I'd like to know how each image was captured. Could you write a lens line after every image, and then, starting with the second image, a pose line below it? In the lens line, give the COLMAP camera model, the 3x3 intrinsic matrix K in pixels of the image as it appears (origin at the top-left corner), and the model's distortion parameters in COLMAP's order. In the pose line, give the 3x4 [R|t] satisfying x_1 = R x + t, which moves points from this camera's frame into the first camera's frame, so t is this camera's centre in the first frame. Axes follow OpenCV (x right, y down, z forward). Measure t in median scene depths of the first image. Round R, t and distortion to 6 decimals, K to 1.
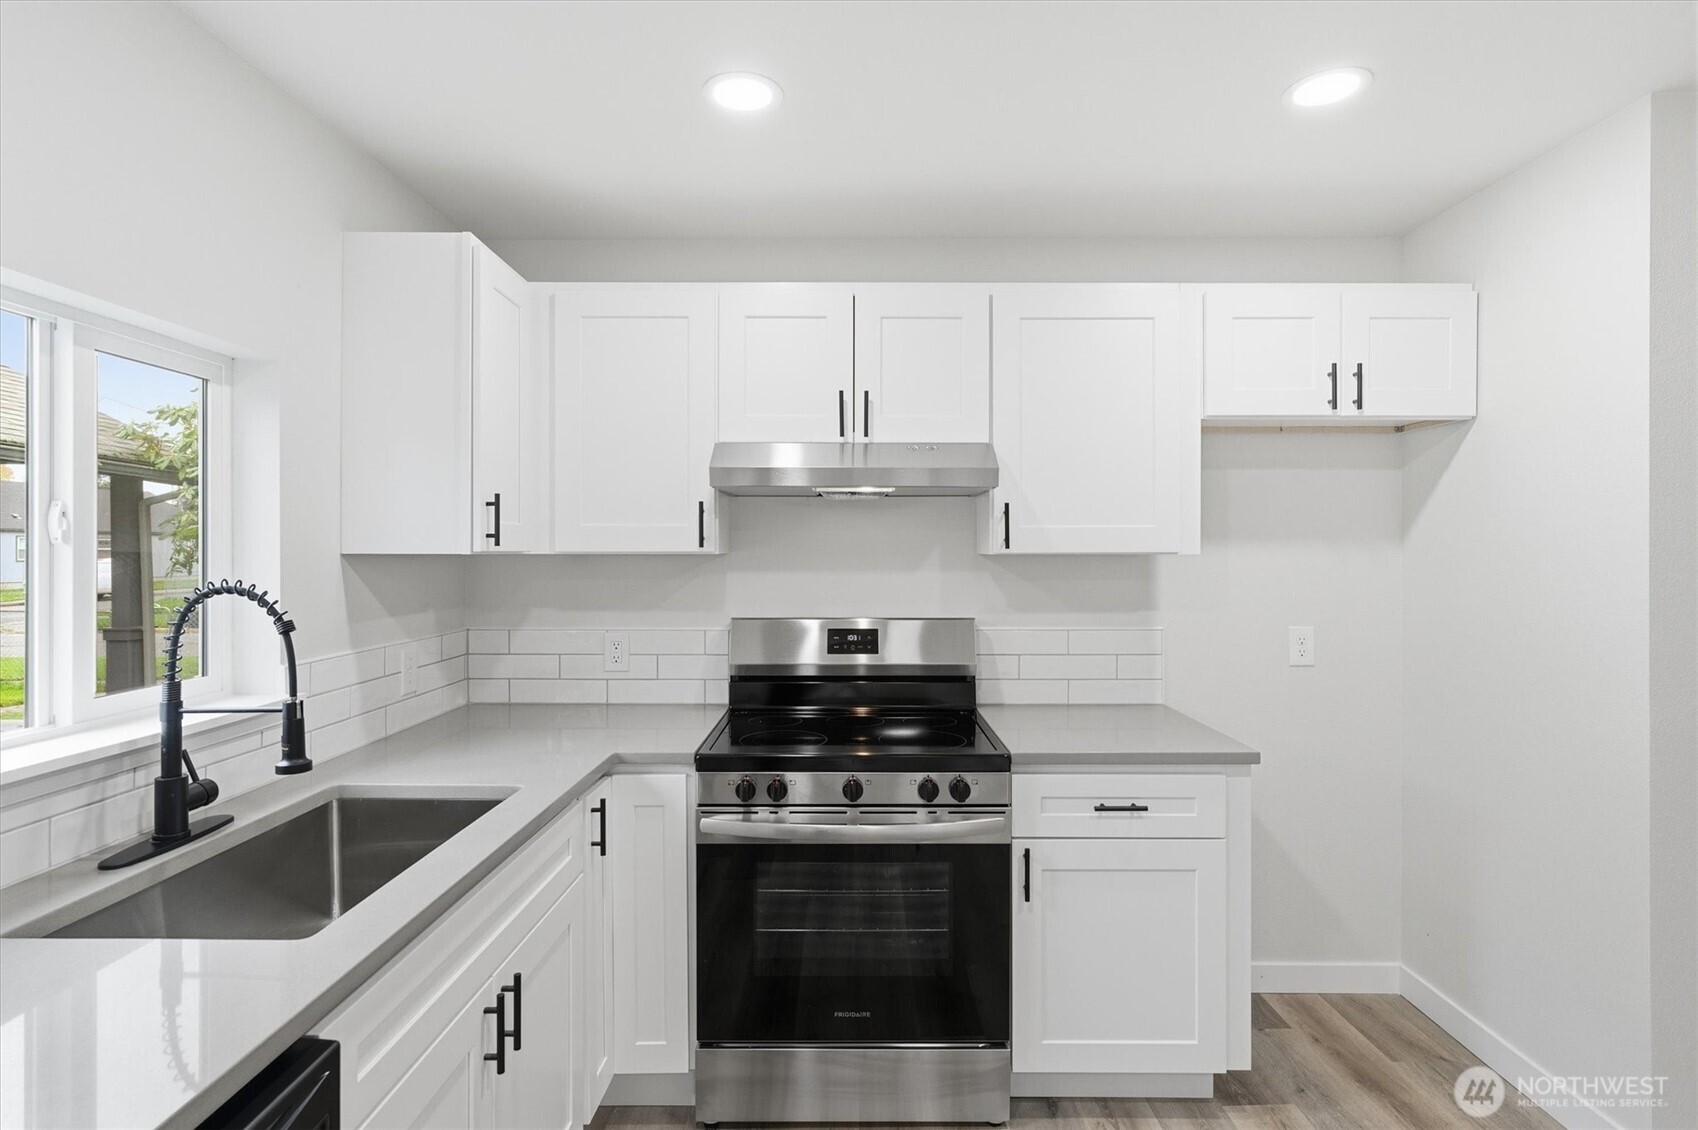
lens RADIAL K [[873.3, 0, 861.5], [0, 873.3, 553.7], [0, 0, 1]] dist [-0.005679, 0.004454]
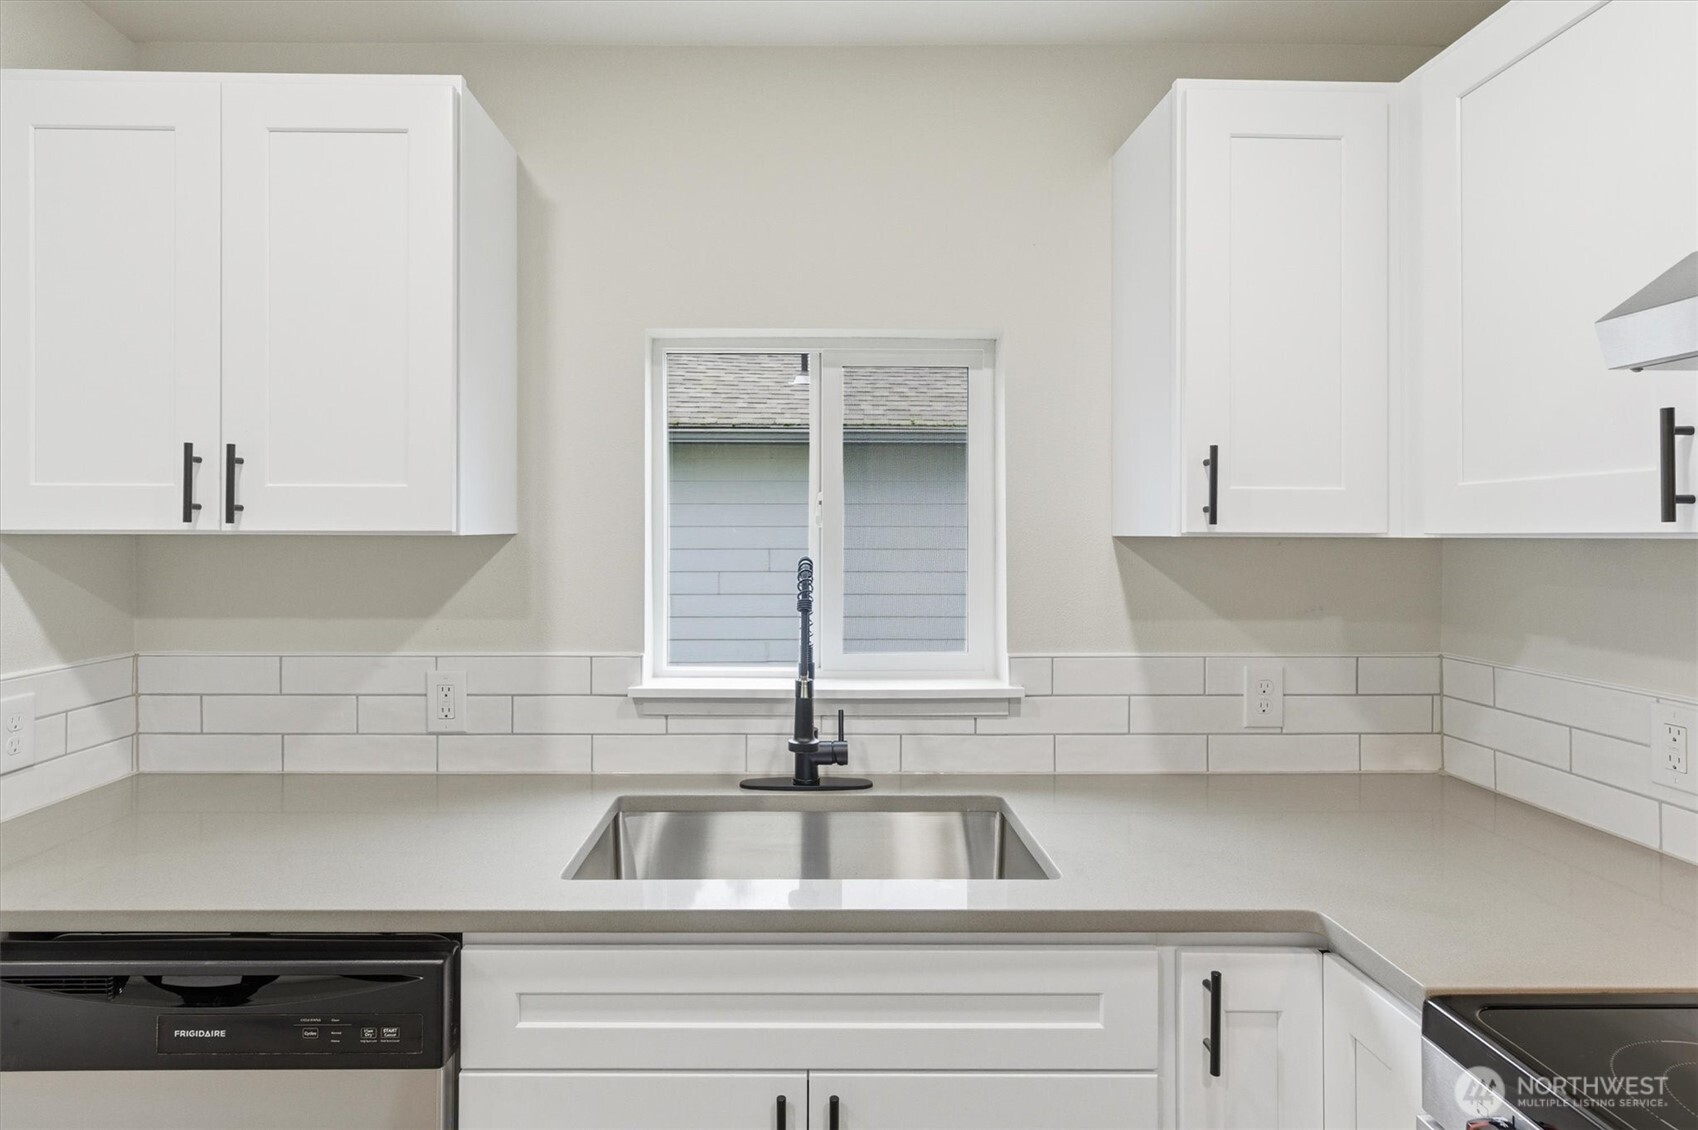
lens RADIAL K [[873.3, 0, 824.1], [0, 873.3, 530.4], [0, 0, 1]] dist [-0.005679, 0.004454]
pose [[0.017044, -0.006959, -0.999831, 0.212917], [-0.008833, 0.999936, -0.007111, 0.002741], [0.999816, 0.008953, 0.016981, 0.609632]]
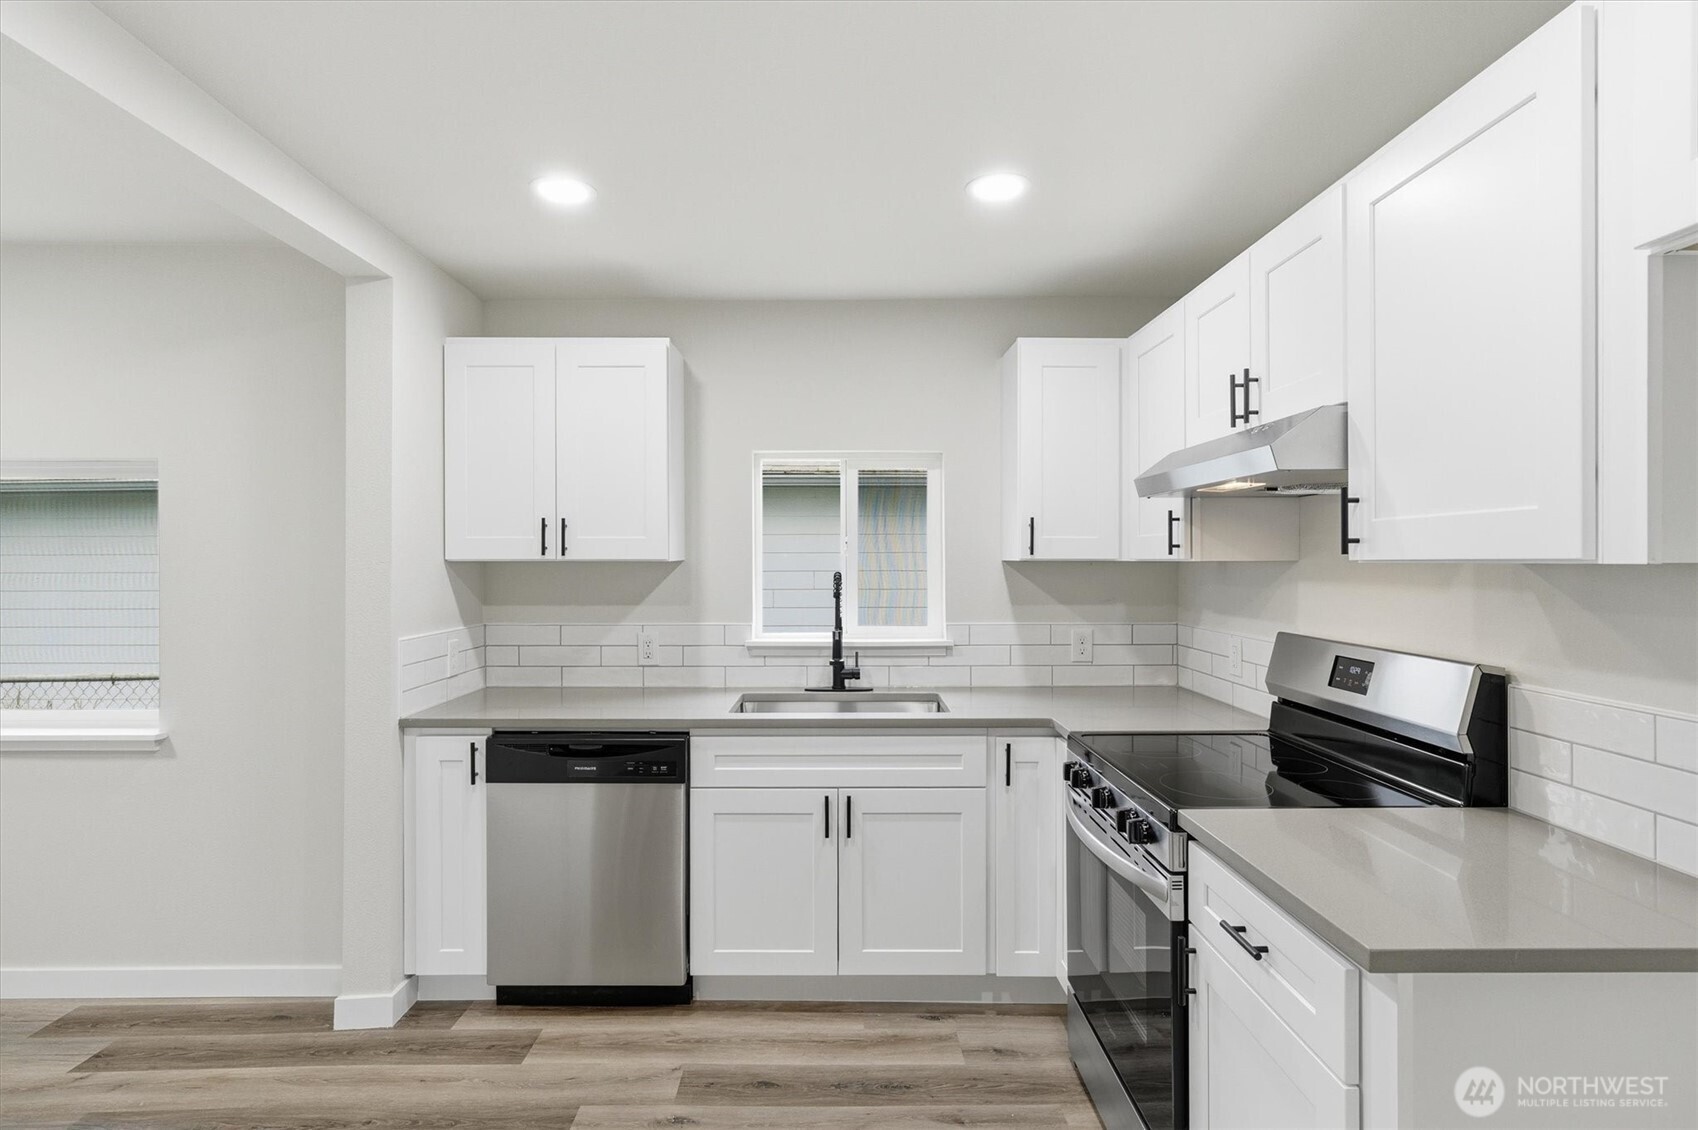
lens RADIAL K [[873.3, 0, 861.5], [0, 873.3, 565.3], [0, 0, 1]] dist [-0.005679, 0.004454]
pose [[0.012556, 0.005750, -0.999905, 0.855731], [-0.005618, 0.999968, 0.005680, 0.001185], [0.999905, 0.005546, 0.012588, 0.626265]]
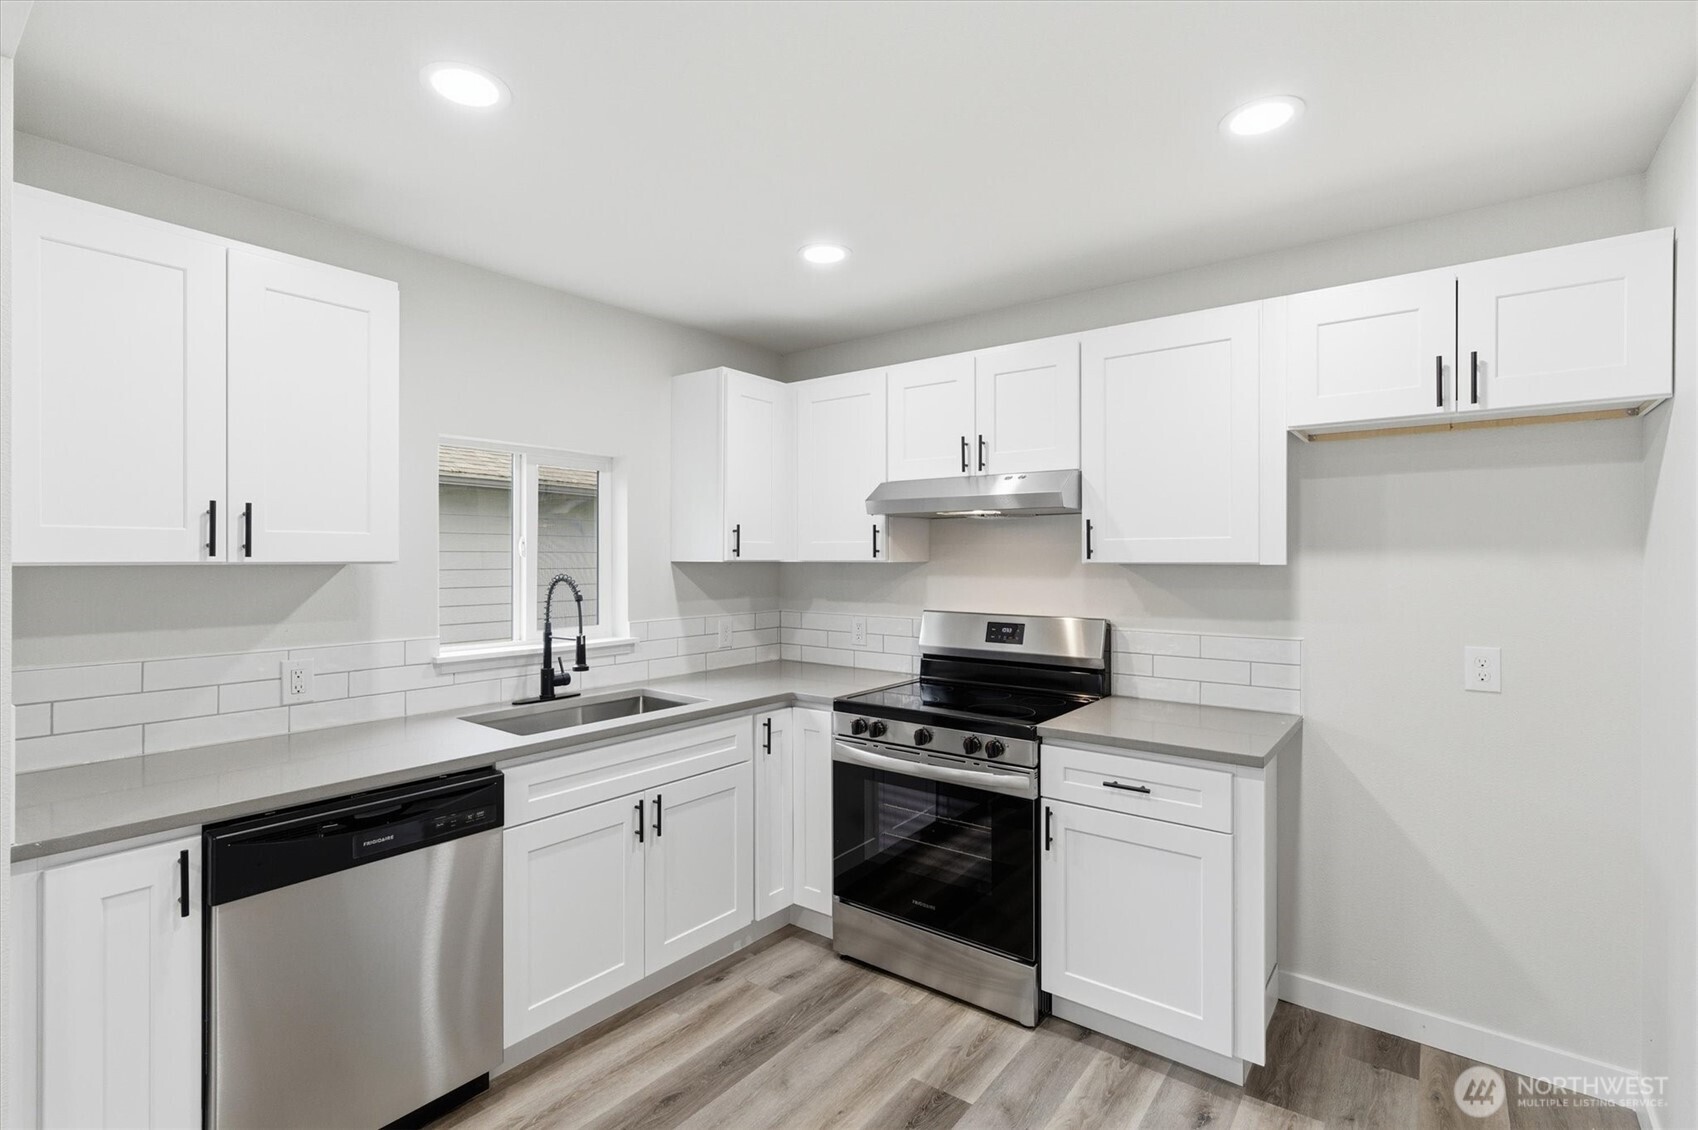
lens RADIAL K [[786.9, 0, 846.0], [0, 786.9, 563.5], [0, 0, 1]] dist [0.000408, 0.001713]
pose [[0.792115, 0.004168, -0.610358, 0.557280], [-0.003791, 0.999991, 0.001909, -0.000243], [0.610360, 0.000802, 0.792123, -0.031525]]
